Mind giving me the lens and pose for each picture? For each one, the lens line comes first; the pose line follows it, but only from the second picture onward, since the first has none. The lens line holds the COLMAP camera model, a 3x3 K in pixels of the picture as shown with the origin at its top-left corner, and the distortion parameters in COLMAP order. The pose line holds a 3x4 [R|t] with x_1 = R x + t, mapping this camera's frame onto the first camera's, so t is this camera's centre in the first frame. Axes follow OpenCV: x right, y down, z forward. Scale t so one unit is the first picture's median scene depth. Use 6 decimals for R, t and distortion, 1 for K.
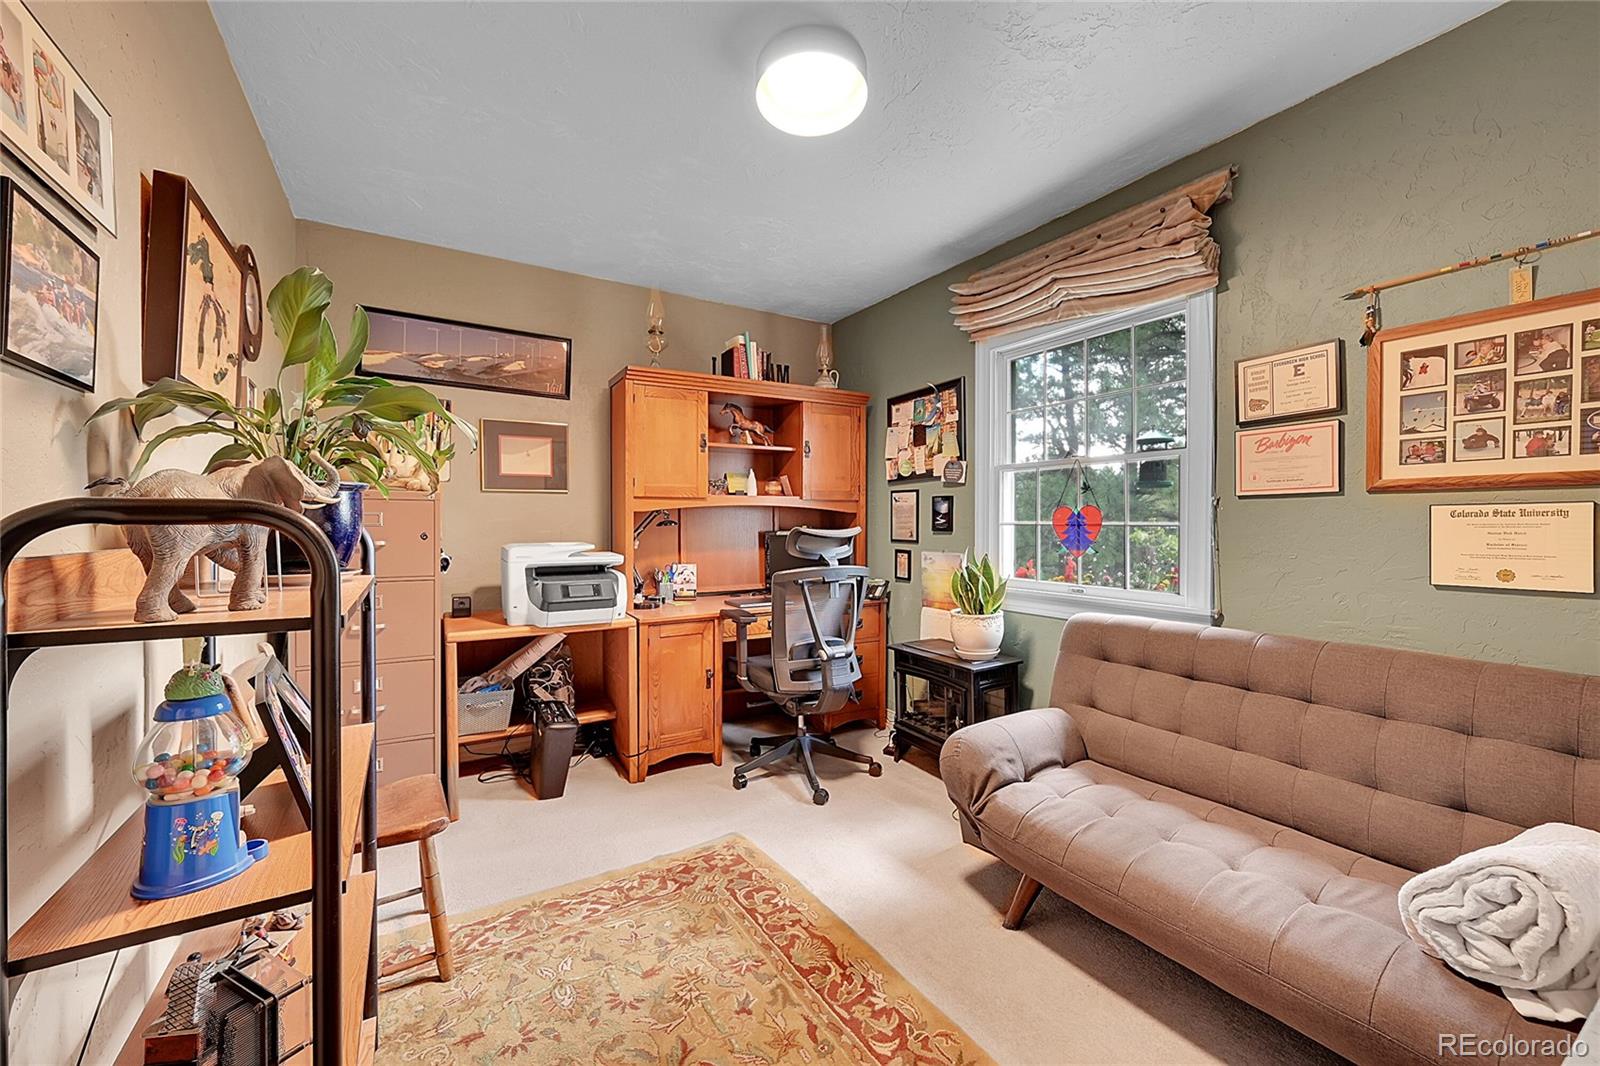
lens RADIAL K [[631.2, 0, 795.0], [0, 631.2, 527.0], [0, 0, 1]] dist [0.000432, -0.000239]
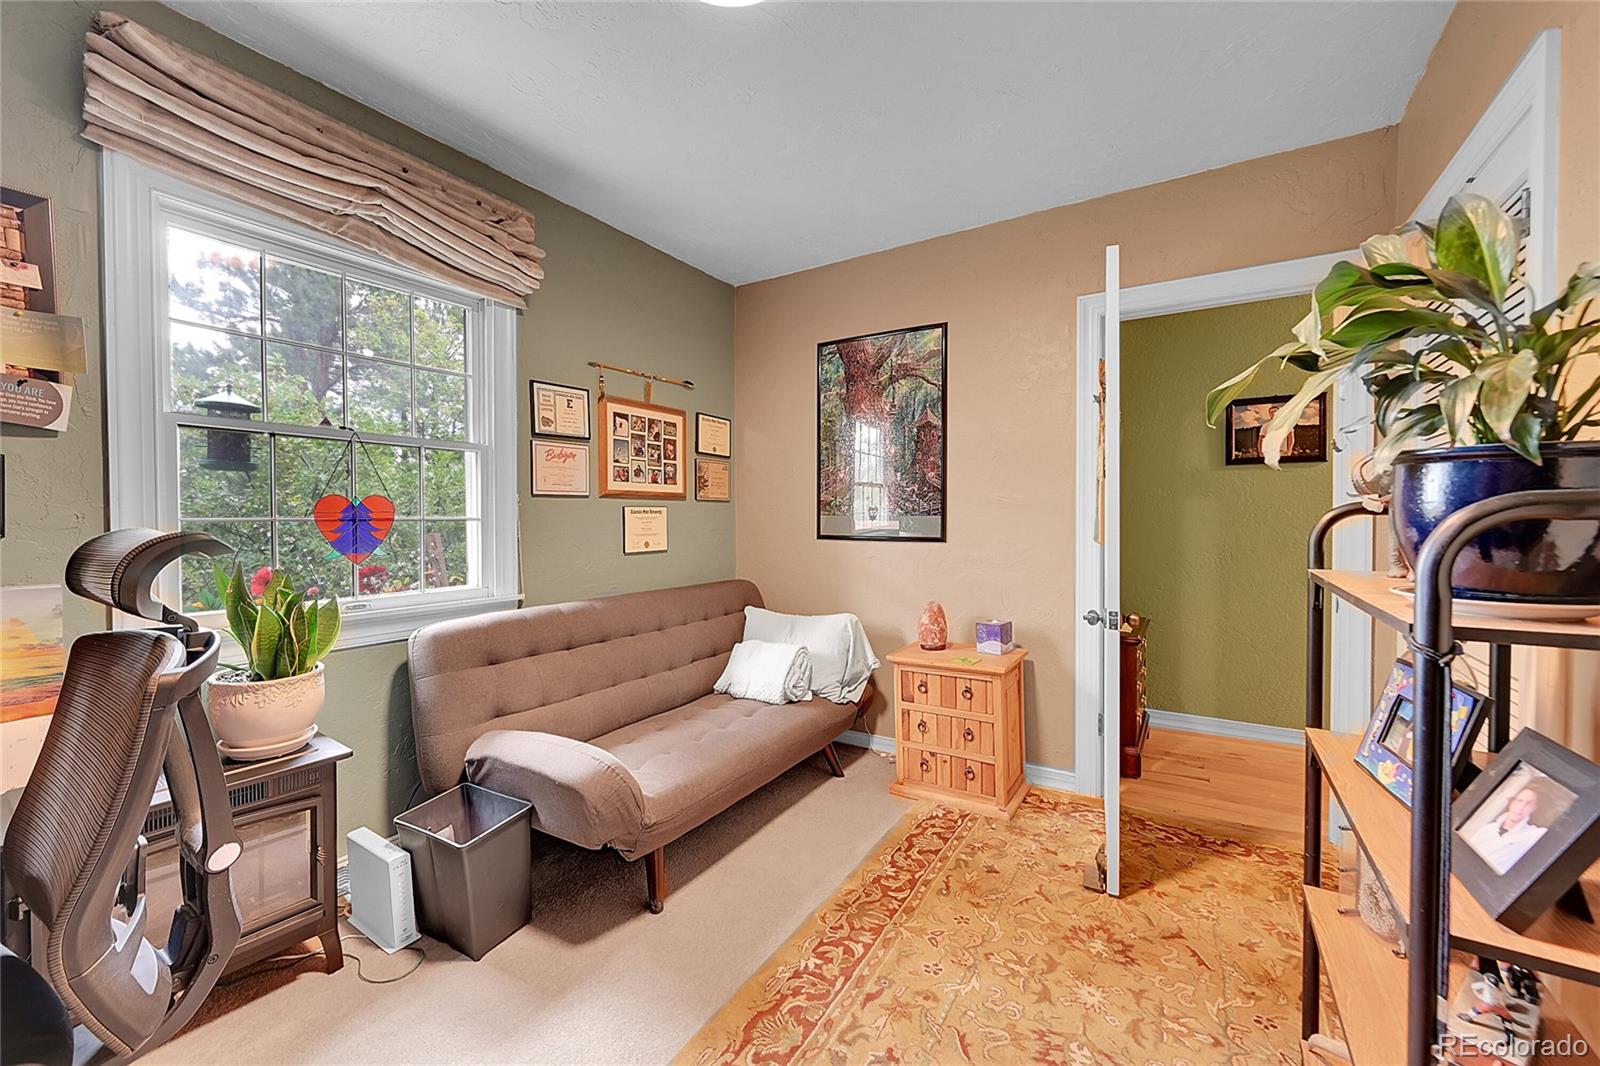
lens RADIAL K [[631.2, 0, 800.9], [0, 631.2, 526.7], [0, 0, 1]] dist [0.000432, -0.000239]
pose [[-0.451216, -0.016064, 0.892270, -0.731265], [0.005015, 0.999777, 0.020535, -0.012564], [-0.892401, 0.013740, -0.451035, 1.351175]]
